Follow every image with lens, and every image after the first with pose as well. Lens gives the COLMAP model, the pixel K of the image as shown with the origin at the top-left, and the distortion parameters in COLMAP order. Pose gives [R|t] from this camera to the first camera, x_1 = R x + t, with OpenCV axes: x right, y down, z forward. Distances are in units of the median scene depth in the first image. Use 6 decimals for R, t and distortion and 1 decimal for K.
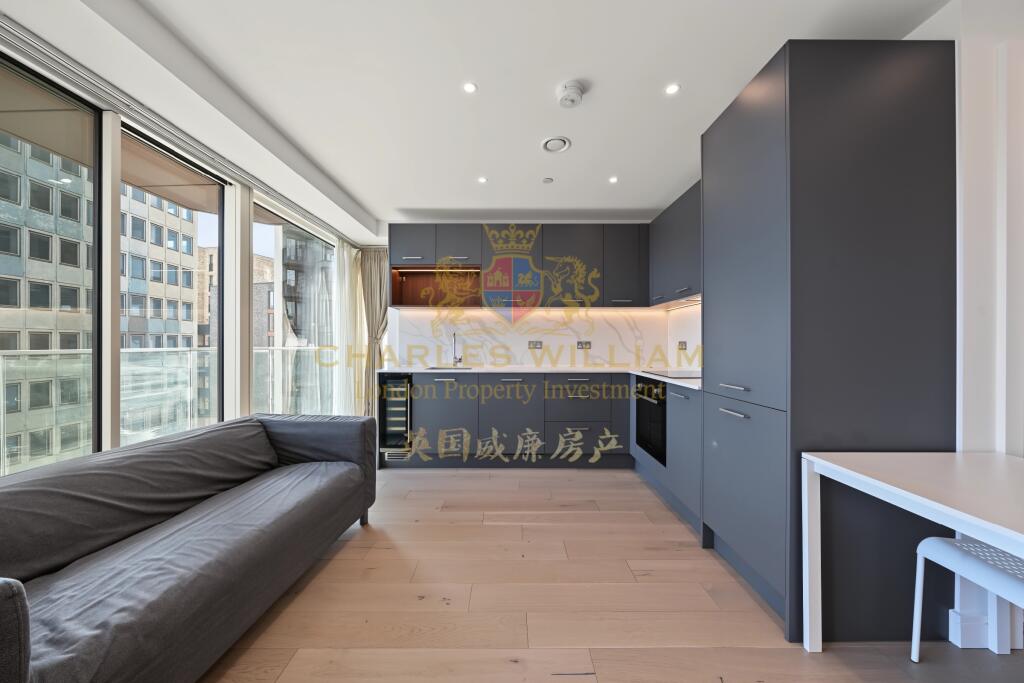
lens RADIAL K [[355.4, 0, 515.0], [0, 355.4, 342.8], [0, 0, 1]] dist [-0.003070, -0.000162]
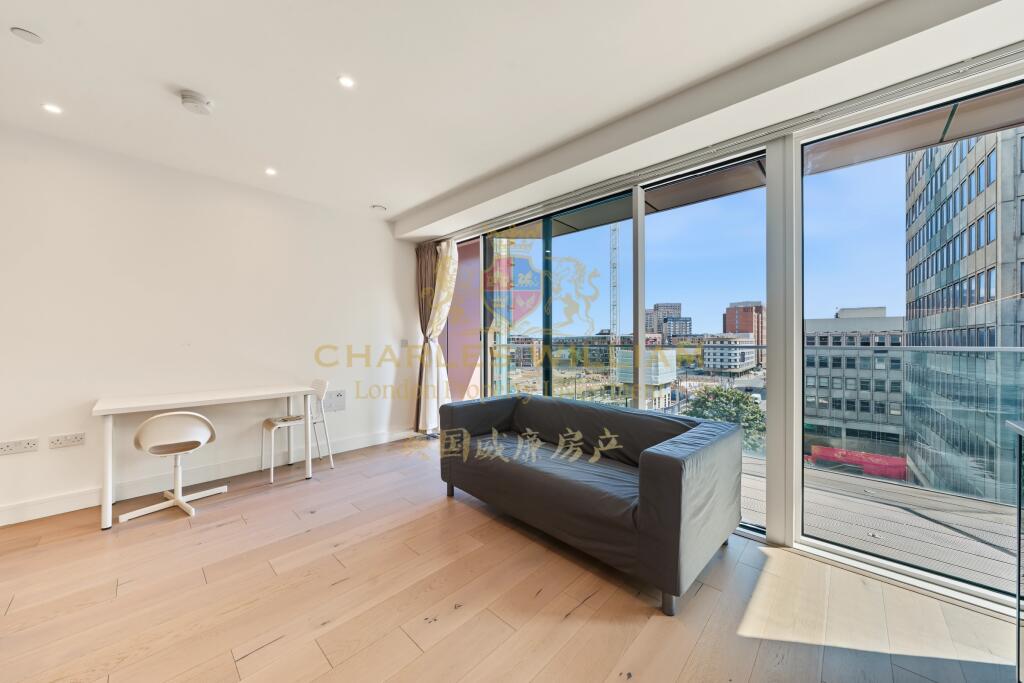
lens RADIAL K [[360.7, 0, 515.0], [0, 360.7, 341.8], [0, 0, 1]] dist [-0.001783, -0.000025]
pose [[-0.680974, 0.003561, -0.732299, 0.154432], [0.001174, 0.999992, 0.003771, 0.001414], [0.732307, 0.001708, -0.680972, 0.800524]]
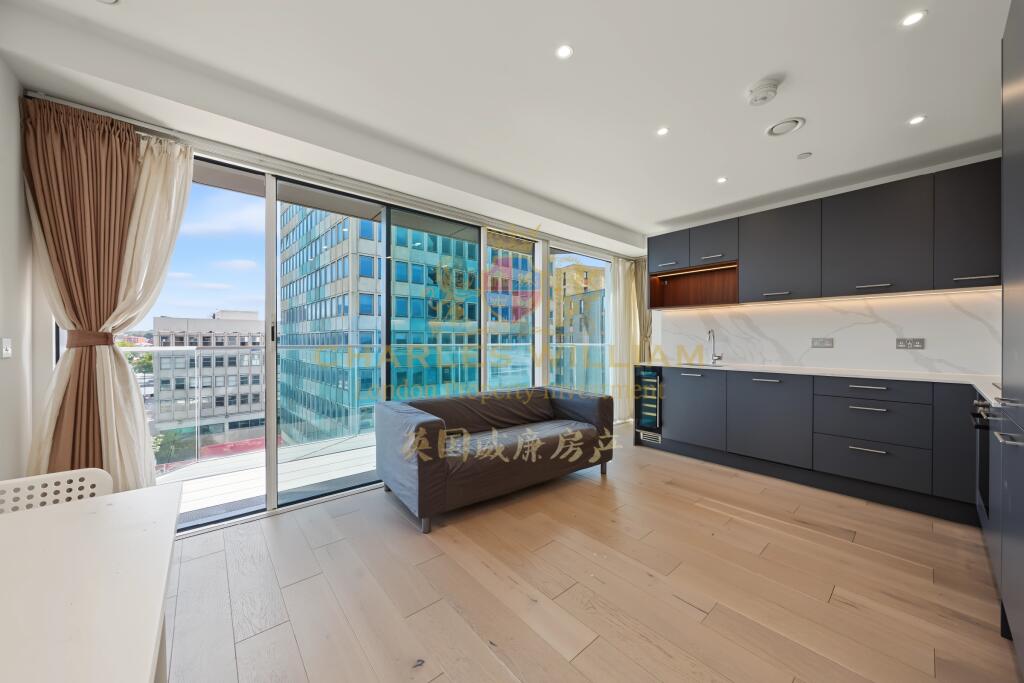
lens RADIAL K [[360.7, 0, 515.0], [0, 360.7, 341.8], [0, 0, 1]] dist [-0.001783, -0.000025]
pose [[0.657978, 0.003649, -0.753028, 0.251442], [-0.000834, 0.999991, 0.004118, 0.000093], [0.753037, -0.002082, 0.657975, -0.105893]]
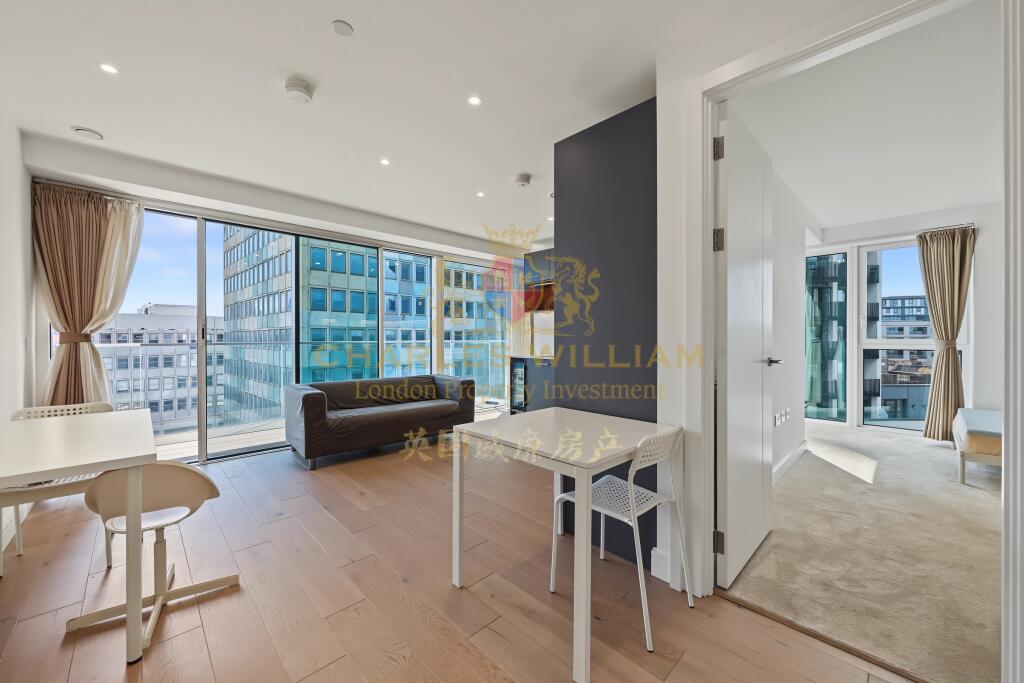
lens RADIAL K [[397.4, 0, 513.4], [0, 397.4, 339.0], [0, 0, 1]] dist [0.001647, -0.000120]
pose [[0.694738, 0.002083, -0.719260, 0.756367], [0.001915, 0.999987, 0.004745, -0.000962], [0.719260, -0.004674, 0.694725, -0.142375]]
